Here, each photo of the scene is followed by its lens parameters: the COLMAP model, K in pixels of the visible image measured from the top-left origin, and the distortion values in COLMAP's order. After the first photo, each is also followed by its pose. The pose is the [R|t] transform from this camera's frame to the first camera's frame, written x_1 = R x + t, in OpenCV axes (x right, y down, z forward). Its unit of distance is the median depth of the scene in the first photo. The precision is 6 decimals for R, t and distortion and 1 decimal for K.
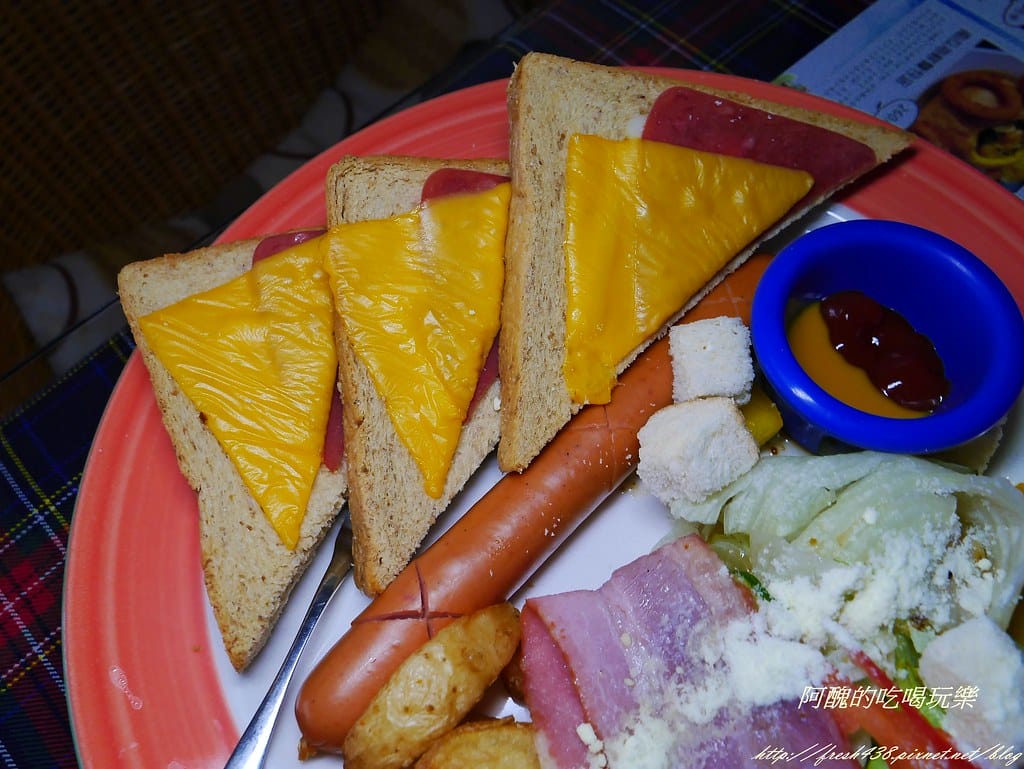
lens RADIAL K [[843.7, 0, 505.1], [0, 843.7, 384.1], [0, 0, 1]] dist [-0.009900, 0.000803]
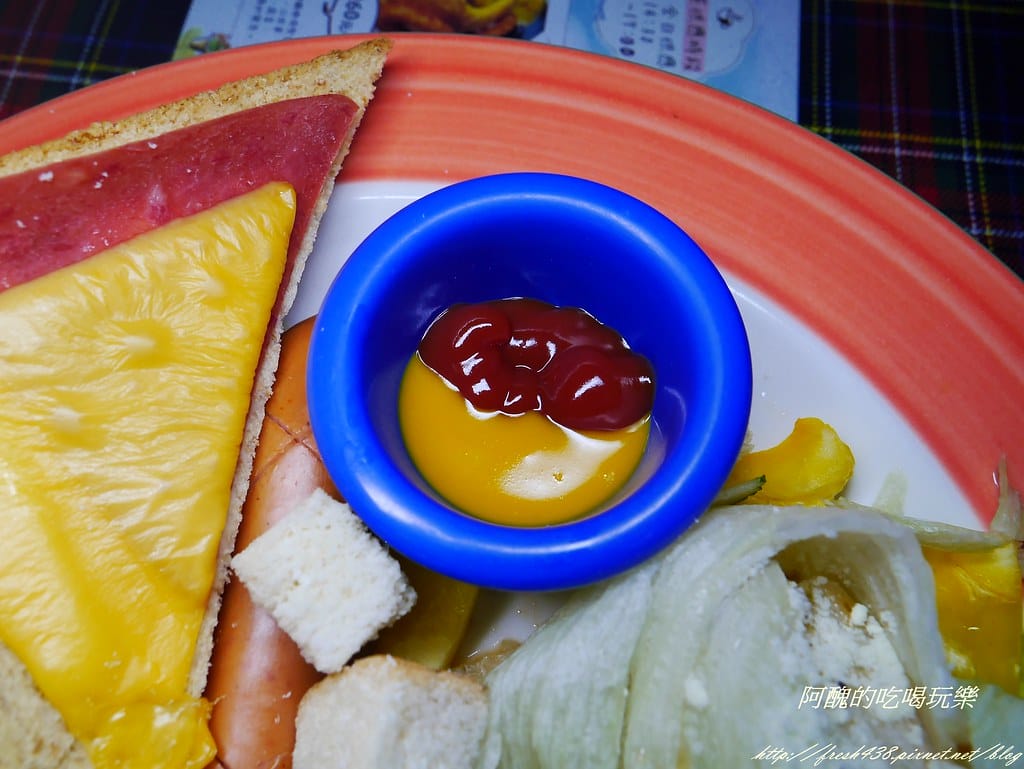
lens RADIAL K [[843.7, 0, 505.1], [0, 843.7, 384.1], [0, 0, 1]] dist [-0.009900, 0.000803]
pose [[0.760839, -0.586442, 0.277864, 0.258662], [0.562458, 0.809501, 0.168375, -0.160671], [-0.323674, 0.028180, 0.945749, 0.426183]]
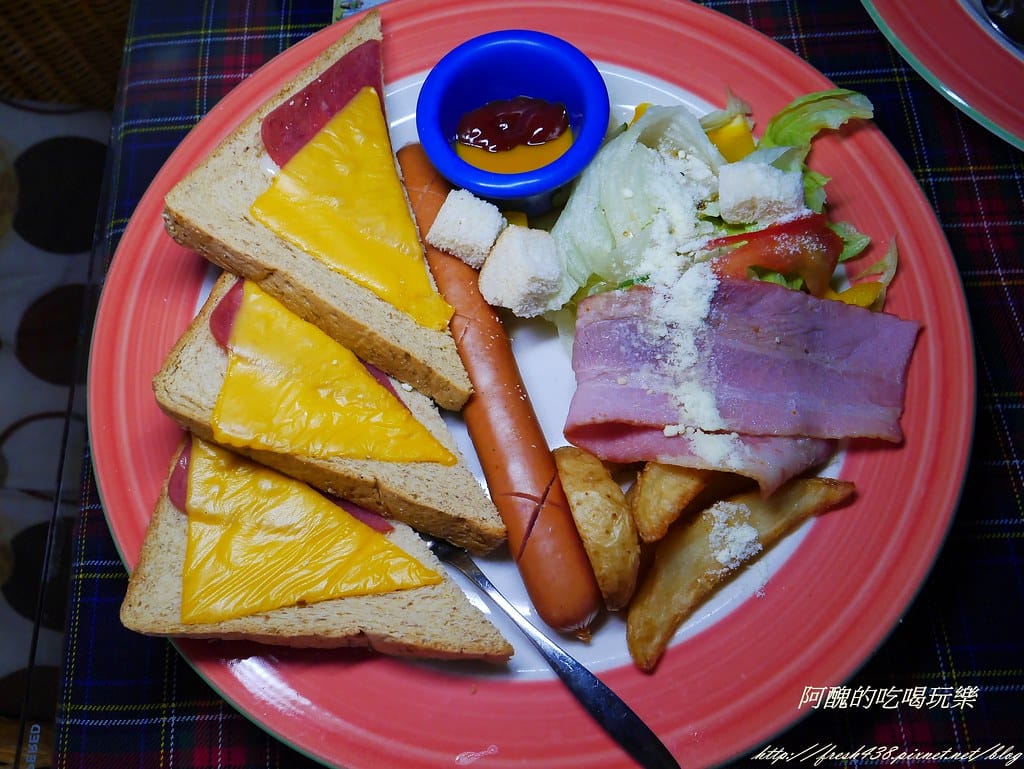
lens RADIAL K [[843.7, 0, 505.1], [0, 843.7, 384.1], [0, 0, 1]] dist [-0.009900, 0.000803]
pose [[0.451265, -0.836482, 0.310898, -0.340440], [0.812618, 0.529160, 0.244215, -0.170811], [-0.368796, 0.142436, 0.918532, -0.185943]]
